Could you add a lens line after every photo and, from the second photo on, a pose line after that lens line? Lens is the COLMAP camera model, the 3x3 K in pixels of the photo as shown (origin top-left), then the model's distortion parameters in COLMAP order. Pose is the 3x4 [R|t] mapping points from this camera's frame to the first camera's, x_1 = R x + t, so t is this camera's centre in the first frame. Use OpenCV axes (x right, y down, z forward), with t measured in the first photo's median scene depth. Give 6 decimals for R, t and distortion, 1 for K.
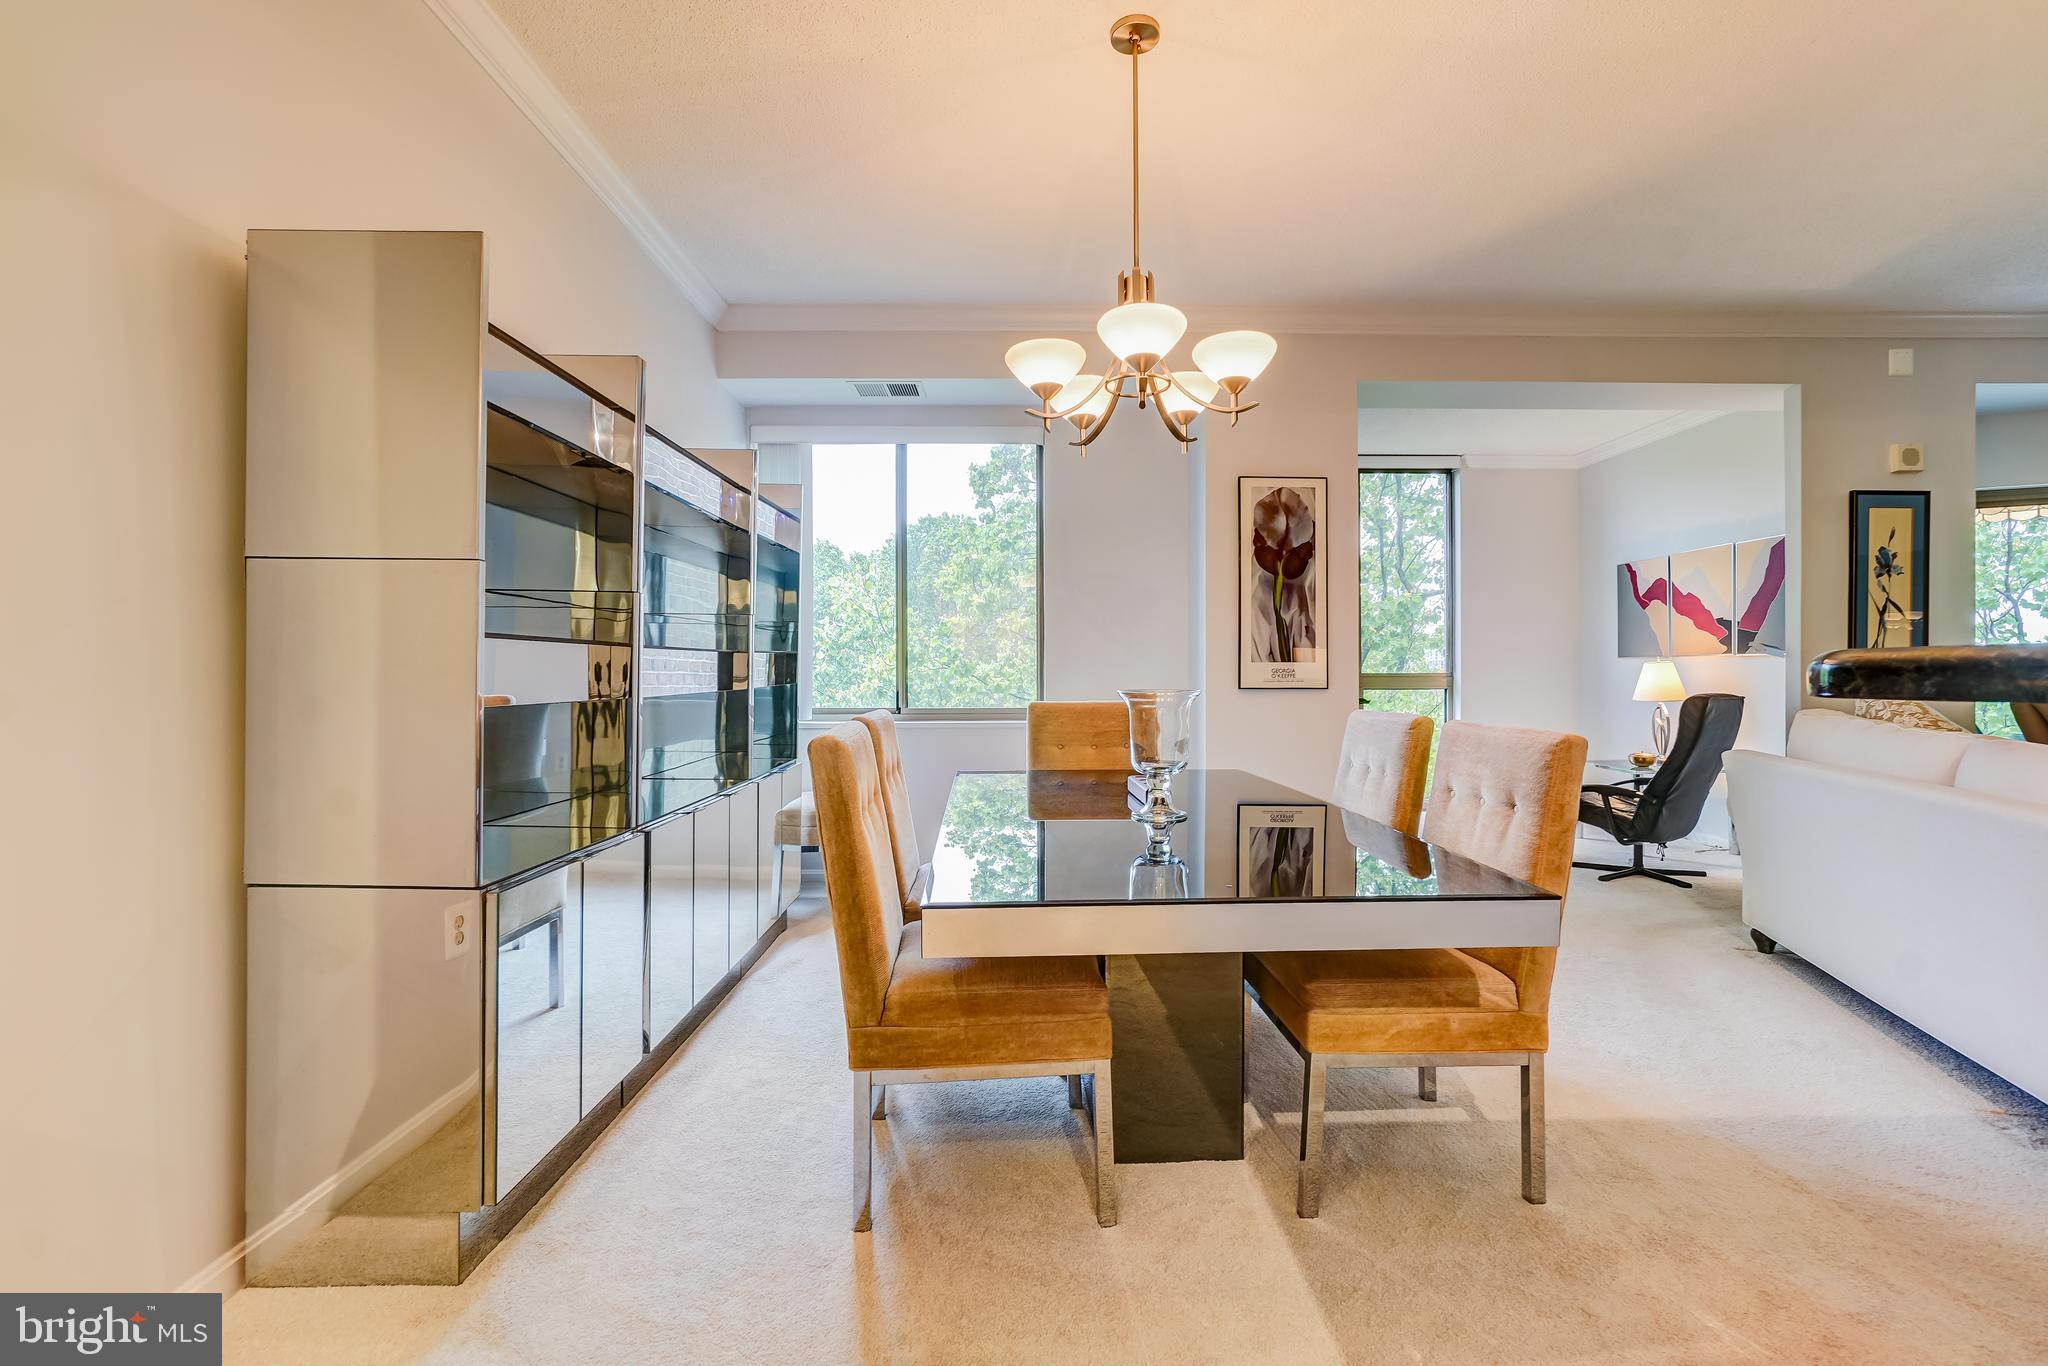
lens RADIAL K [[903.9, 0, 1019.9], [0, 903.9, 674.9], [0, 0, 1]] dist [-0.028635, 0.017120]
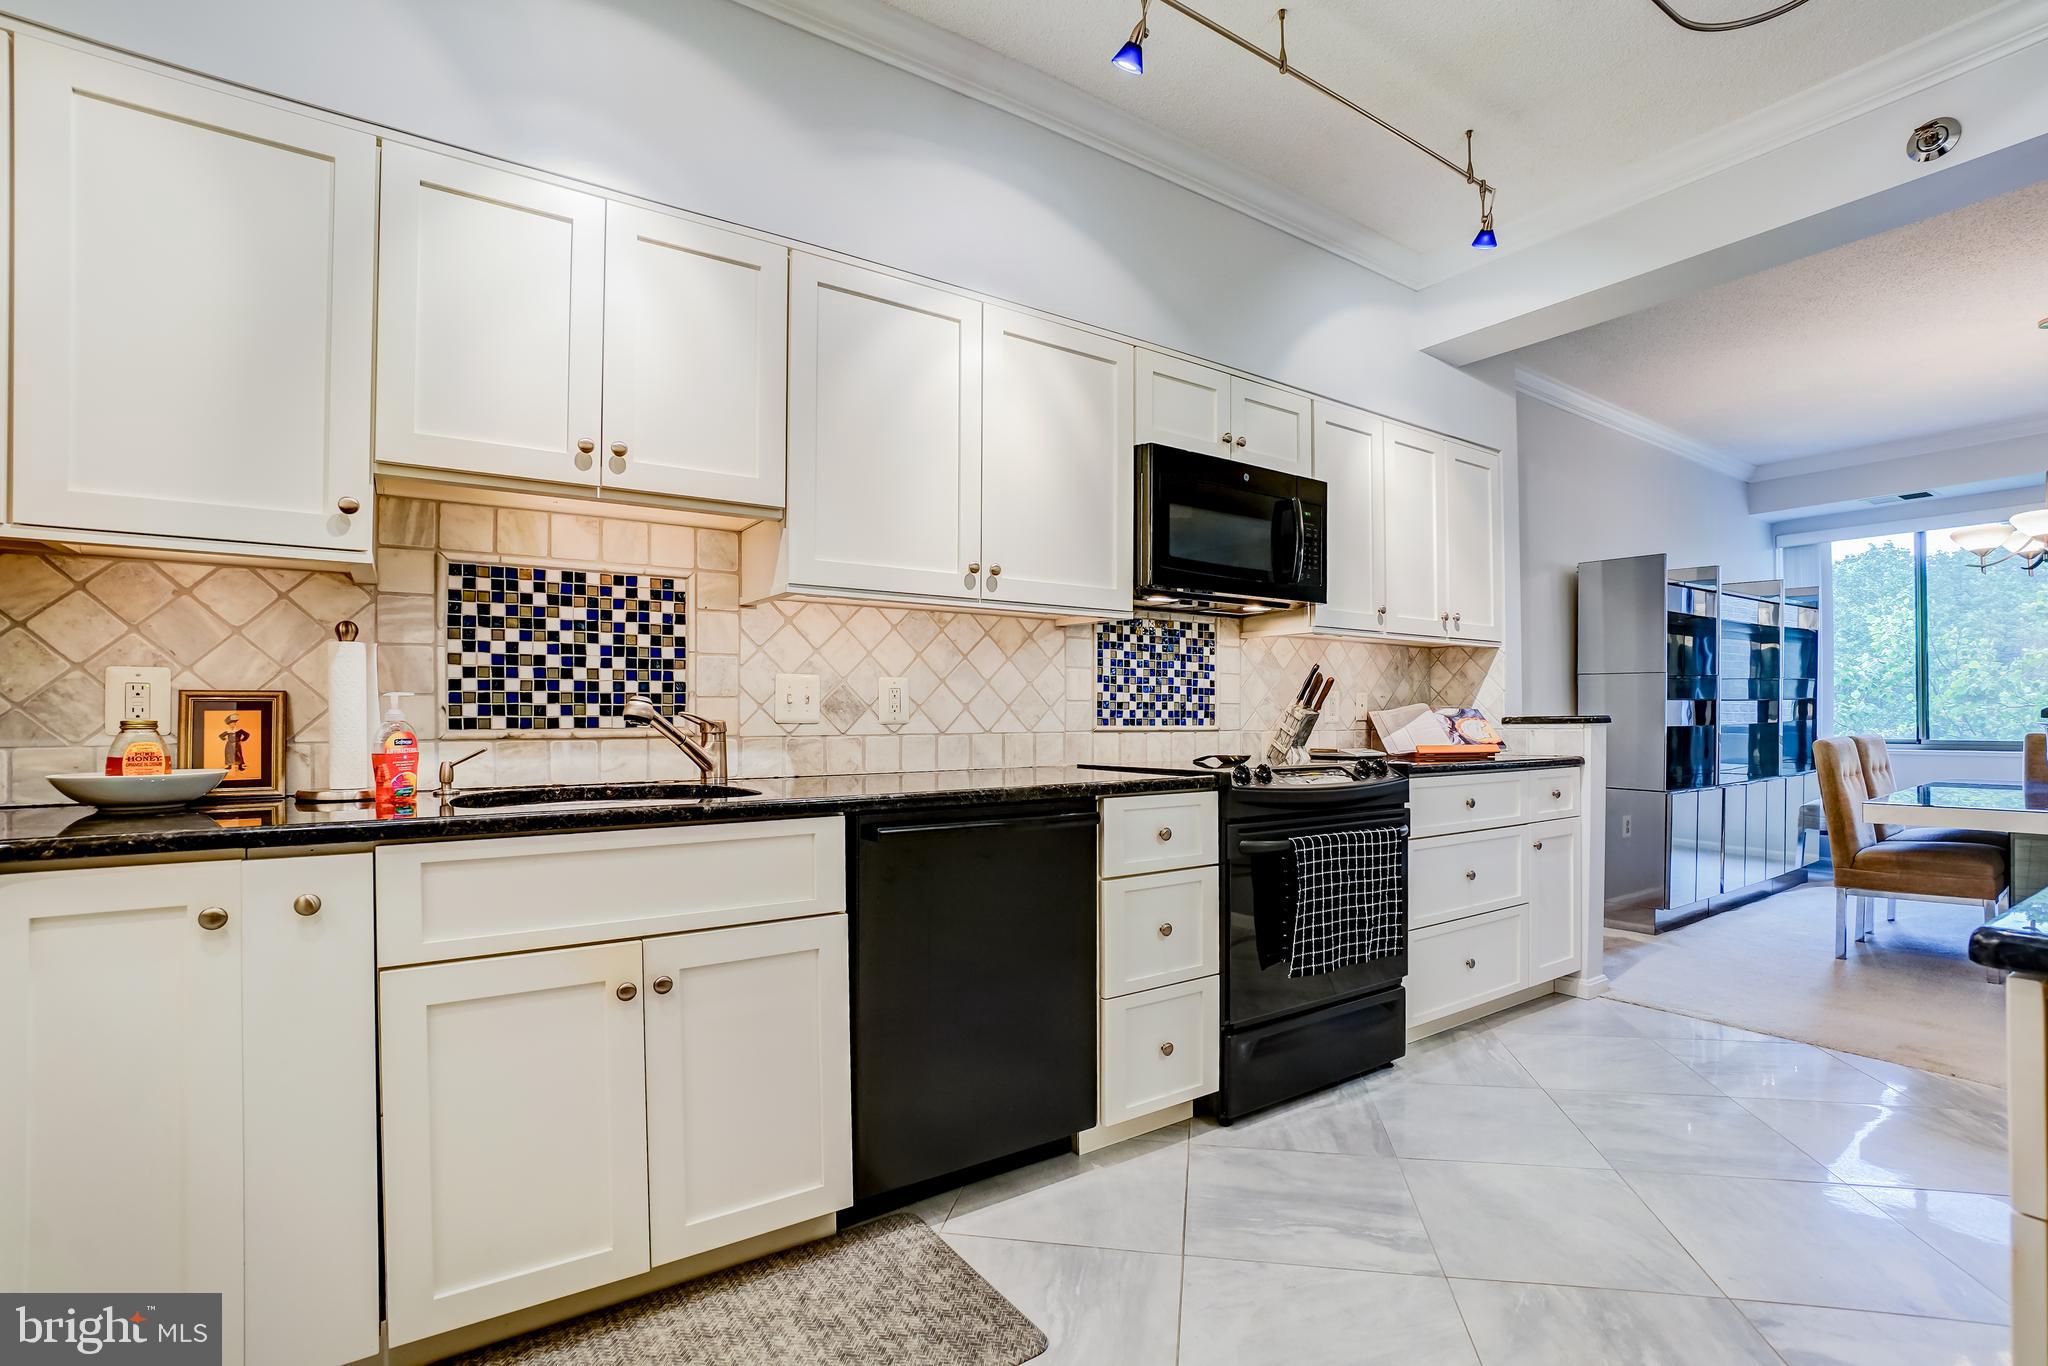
lens RADIAL K [[922.7, 0, 1024.1], [0, 922.7, 711.7], [0, 0, 1]] dist [-0.064199, 0.016483]
pose [[0.551983, -0.004964, -0.833841, 0.225595], [0.001713, 0.999987, -0.004819, 0.000624], [0.833854, 0.001231, 0.551984, -0.810444]]
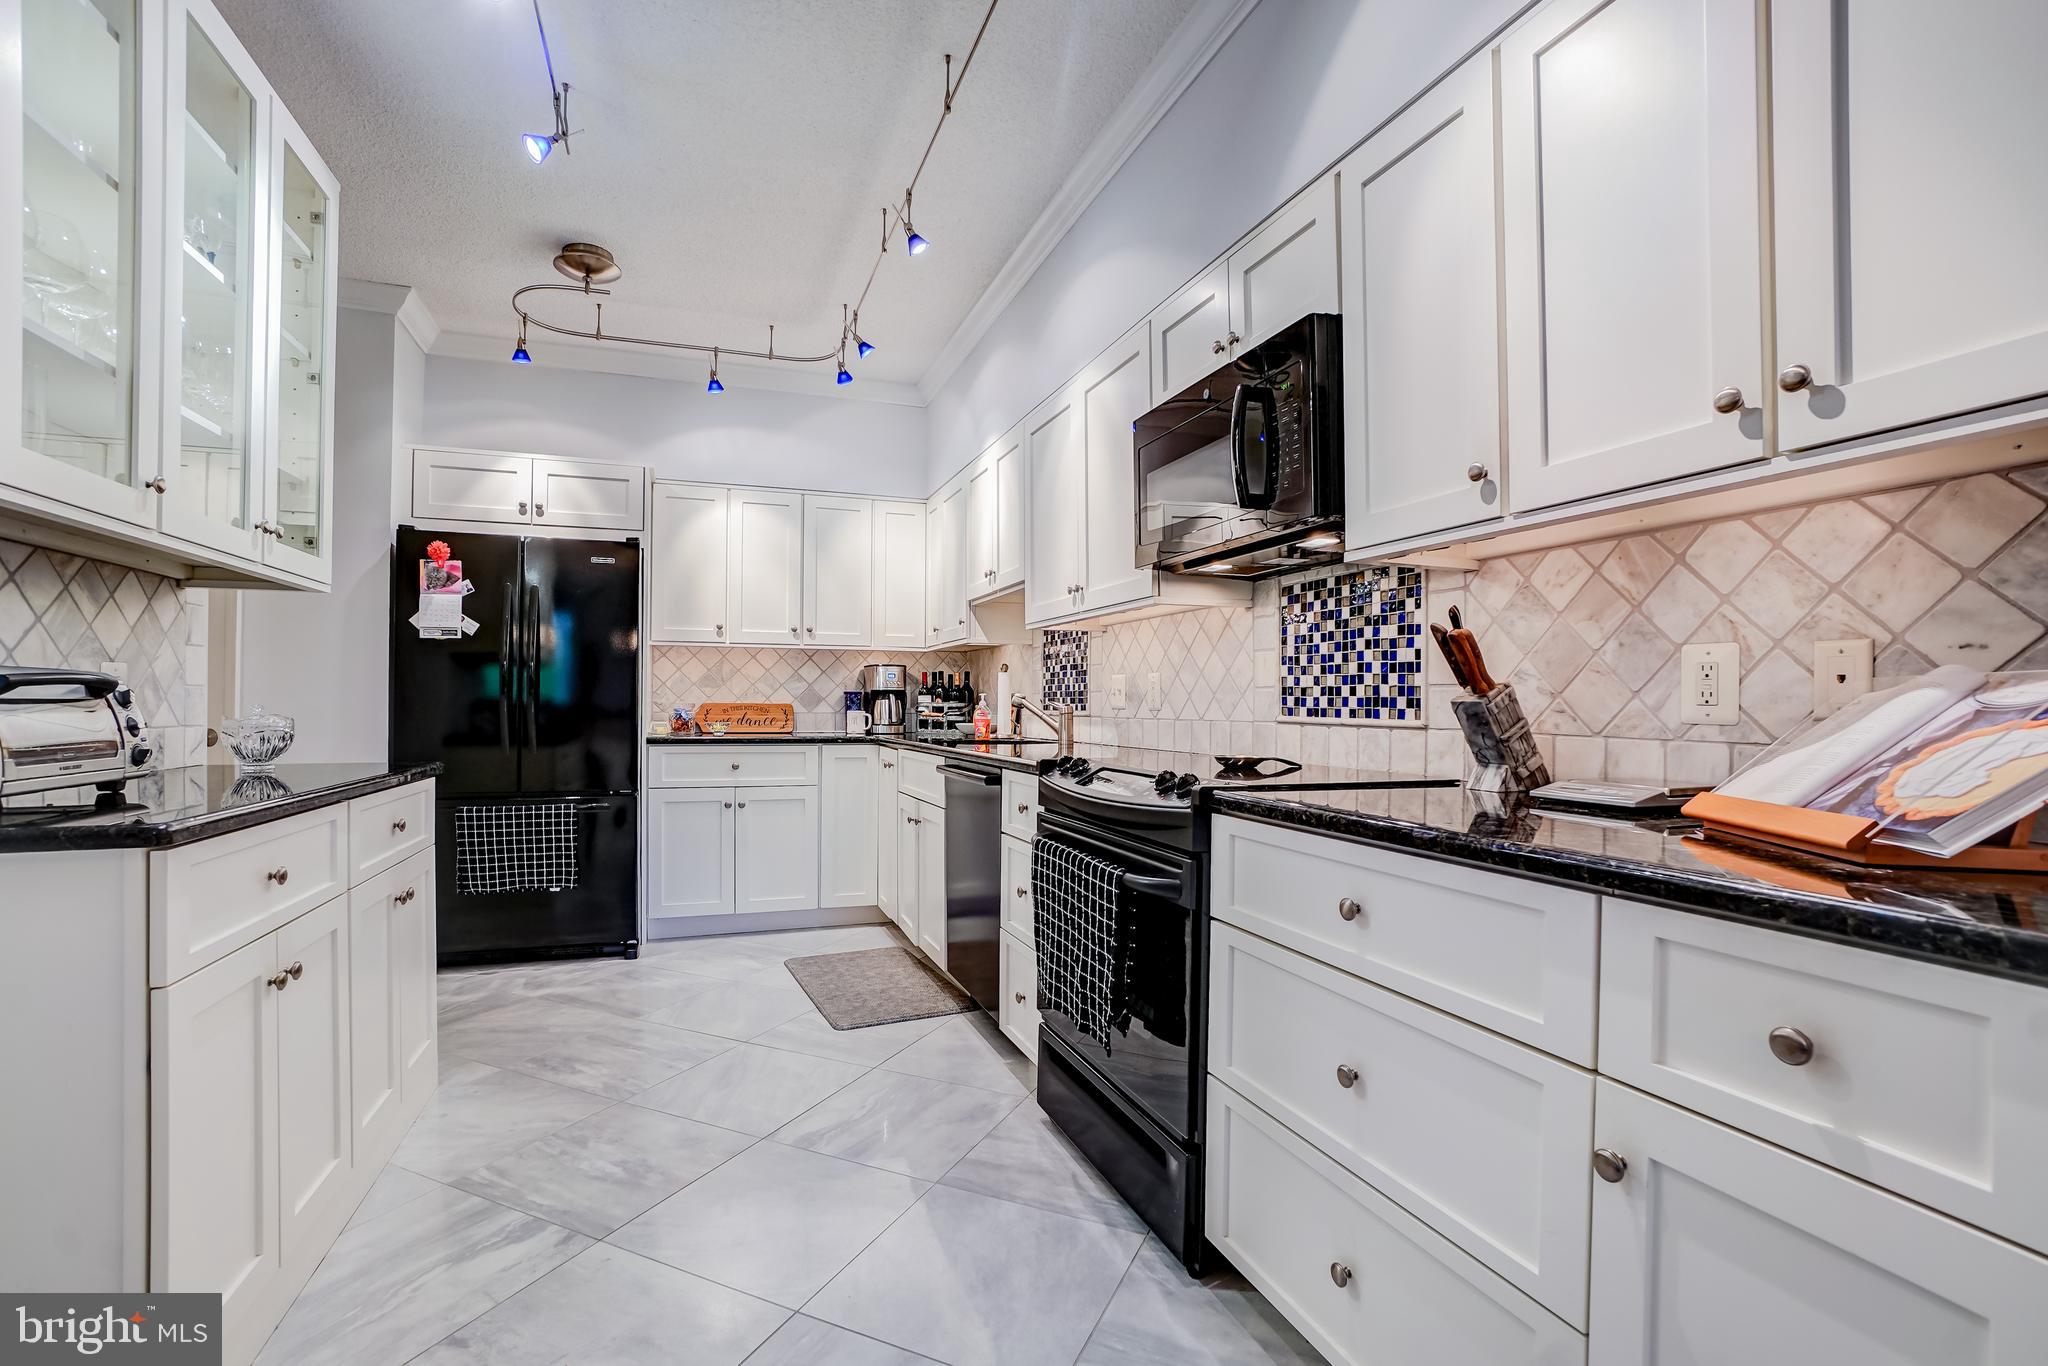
lens RADIAL K [[915.1, 0, 1023.9], [0, 915.1, 702.8], [0, 0, 1]] dist [-0.046503, 0.017448]
pose [[-0.937445, -0.003037, -0.348121, 0.029998], [-0.003266, 0.999995, 0.000073, 0.000129], [0.348119, 0.001205, -0.937450, 0.141663]]
